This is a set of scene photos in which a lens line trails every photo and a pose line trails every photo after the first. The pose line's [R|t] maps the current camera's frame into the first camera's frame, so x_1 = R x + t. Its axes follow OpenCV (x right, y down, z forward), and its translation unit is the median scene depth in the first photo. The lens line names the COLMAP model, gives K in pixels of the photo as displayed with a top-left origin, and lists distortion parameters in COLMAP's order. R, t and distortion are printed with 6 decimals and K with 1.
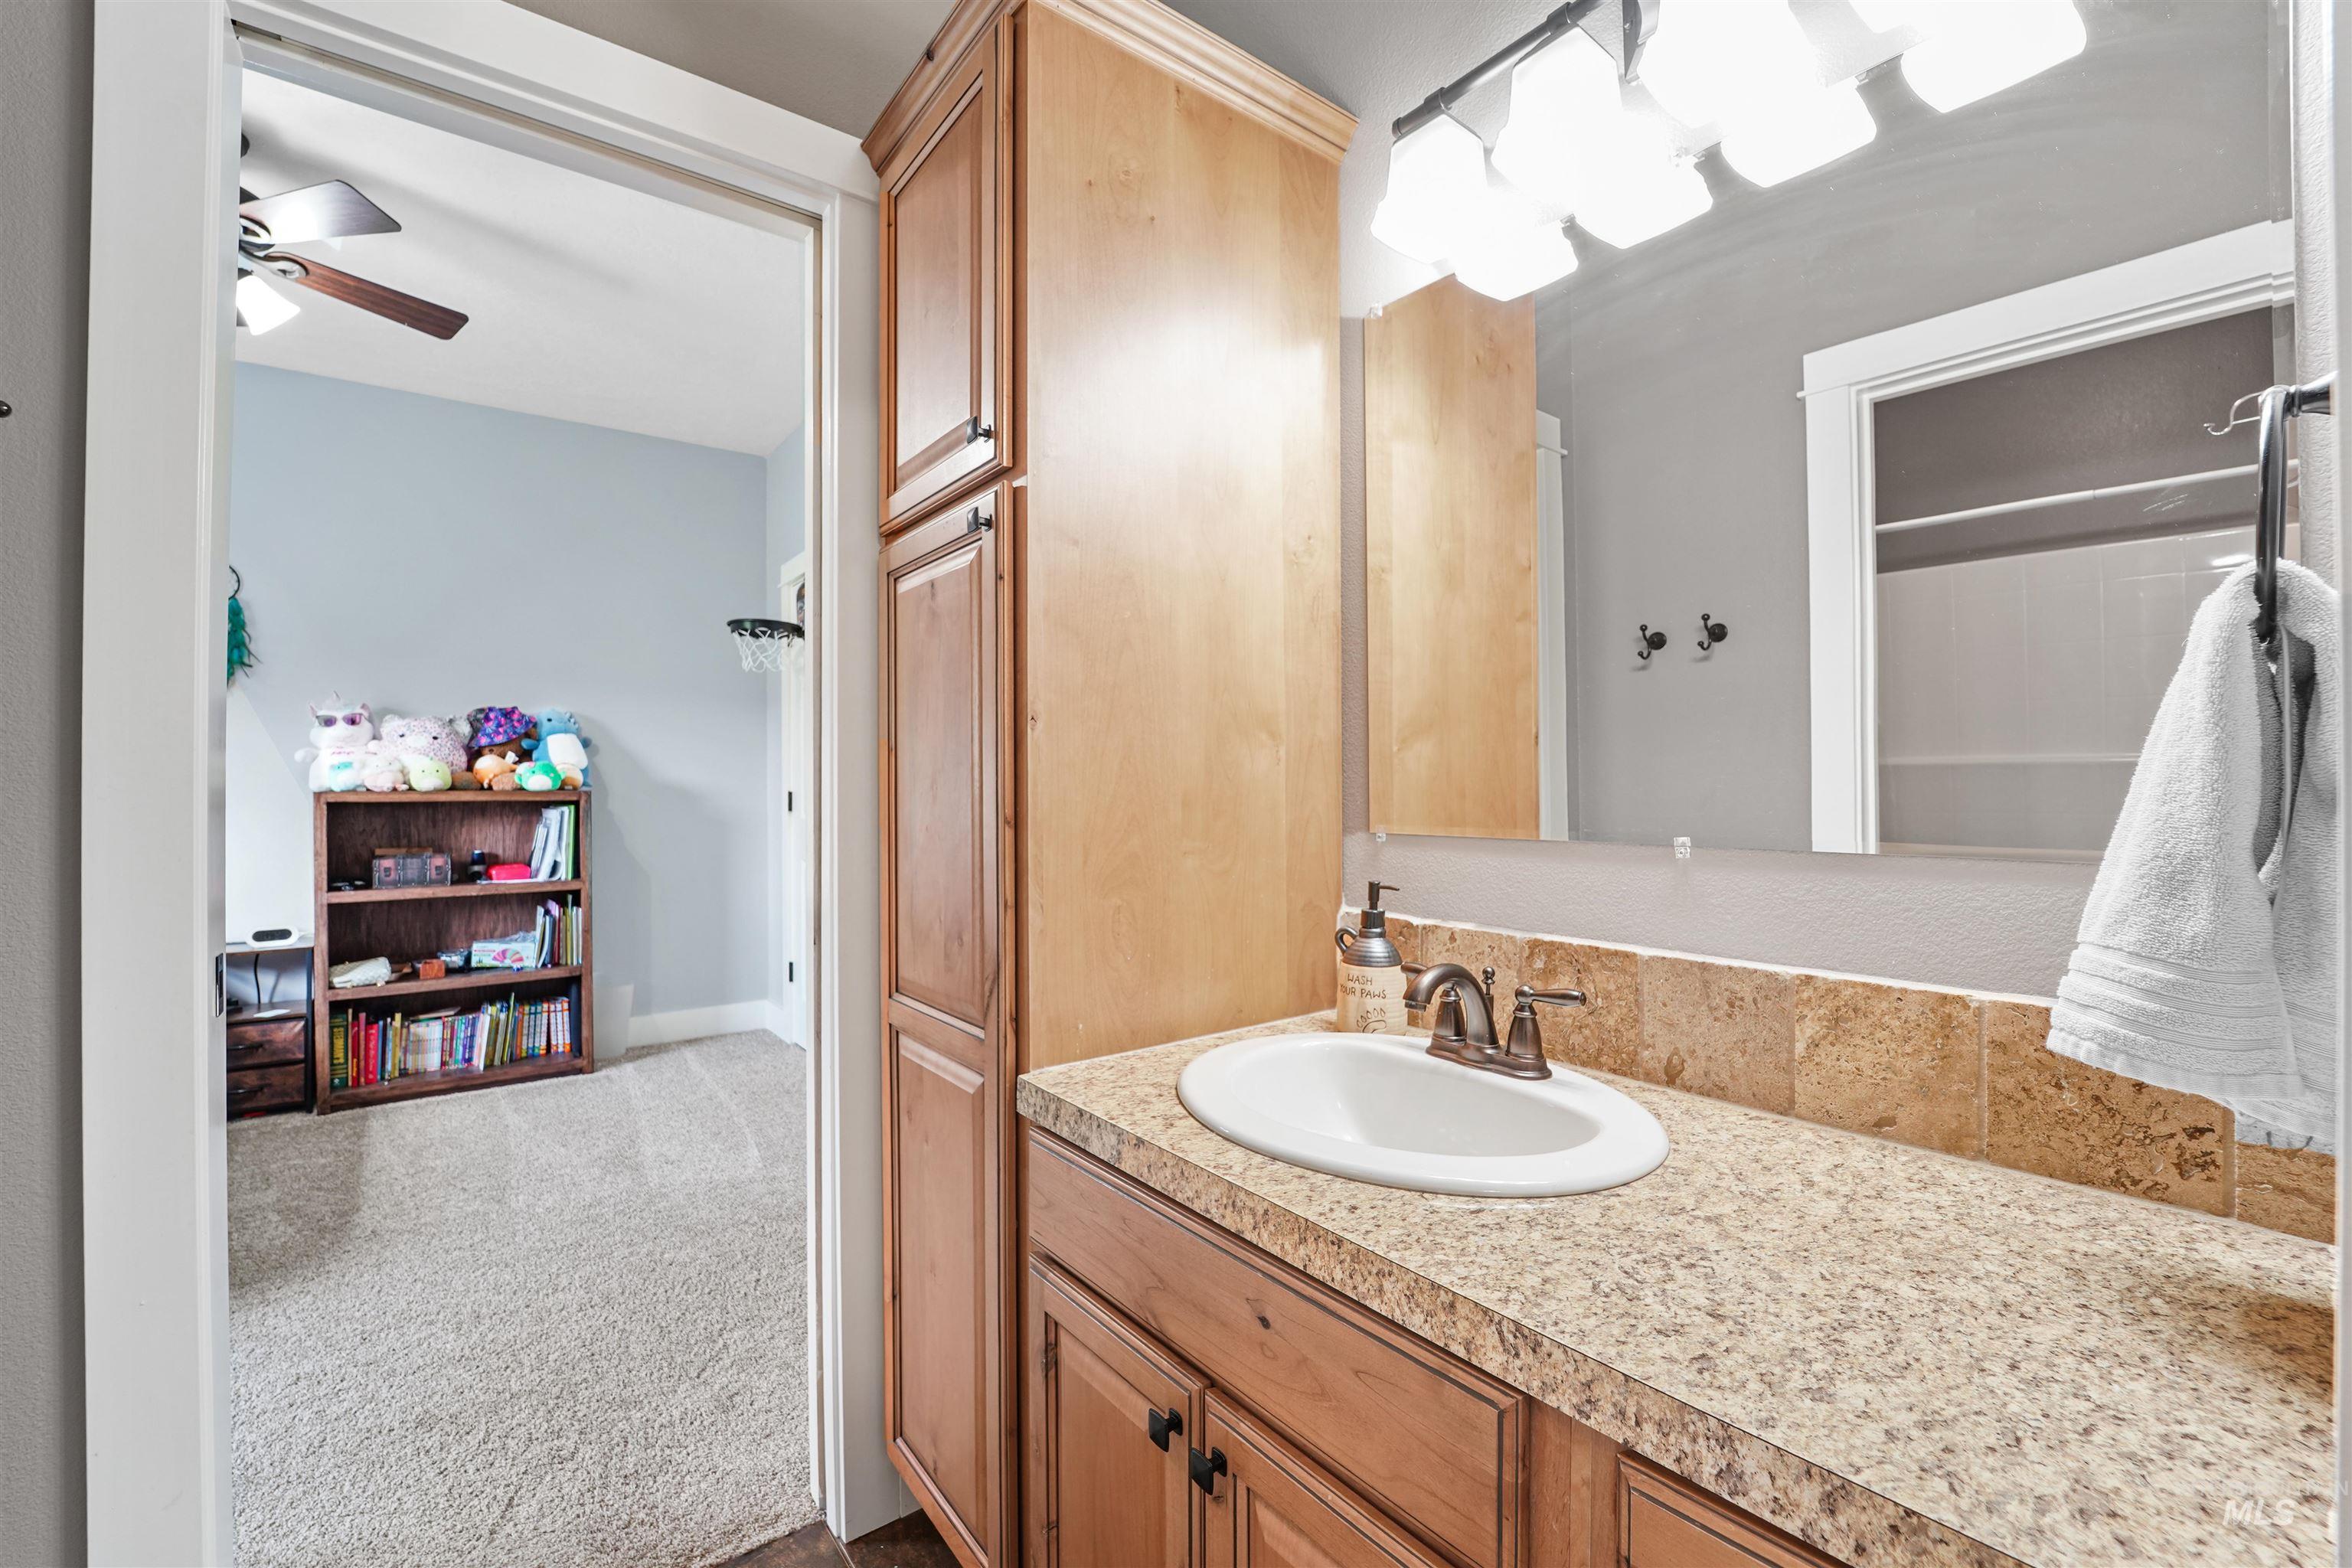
lens RADIAL K [[973.7, 0, 1175.8], [0, 973.7, 784.8], [0, 0, 1]] dist [-0.018502, -0.000956]
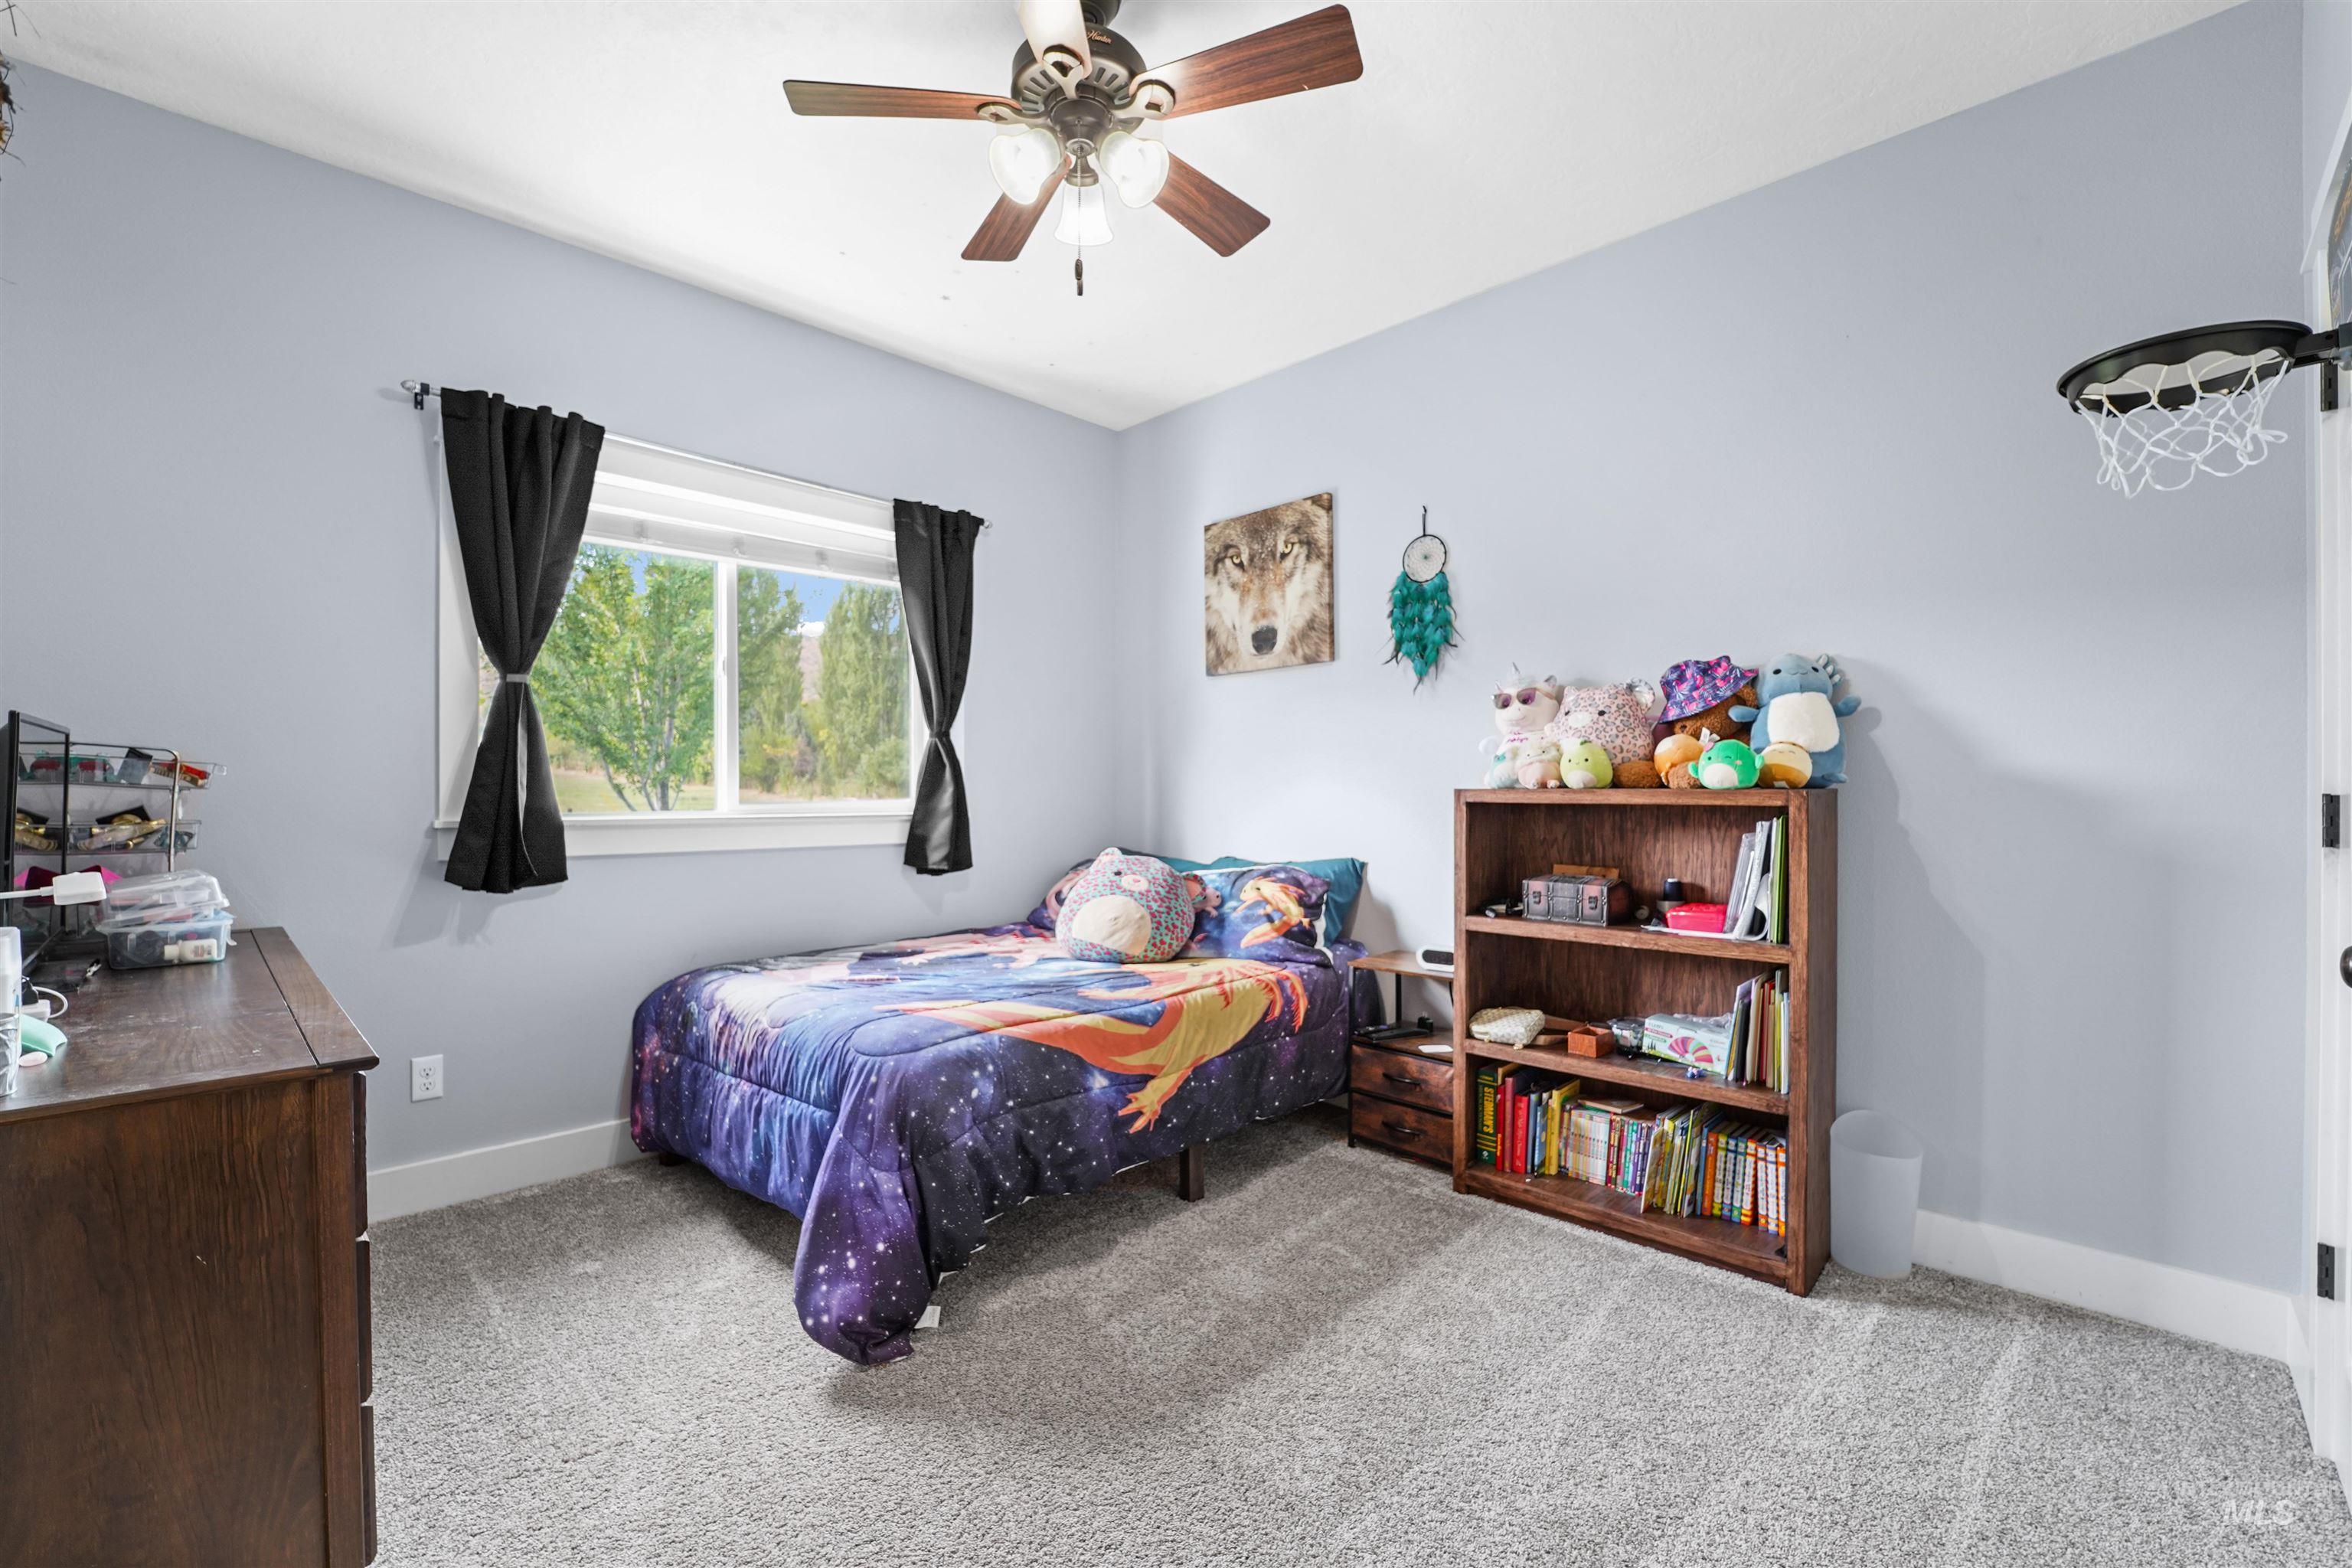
lens RADIAL K [[973.7, 0, 1178.4], [0, 973.7, 791.7], [0, 0, 1]] dist [-0.018502, -0.000956]
pose [[0.125563, 0.008192, -0.992052, -0.104897], [0.000636, 0.999965, 0.008338, 0.002350], [0.992085, -0.001678, 0.125553, 0.591180]]
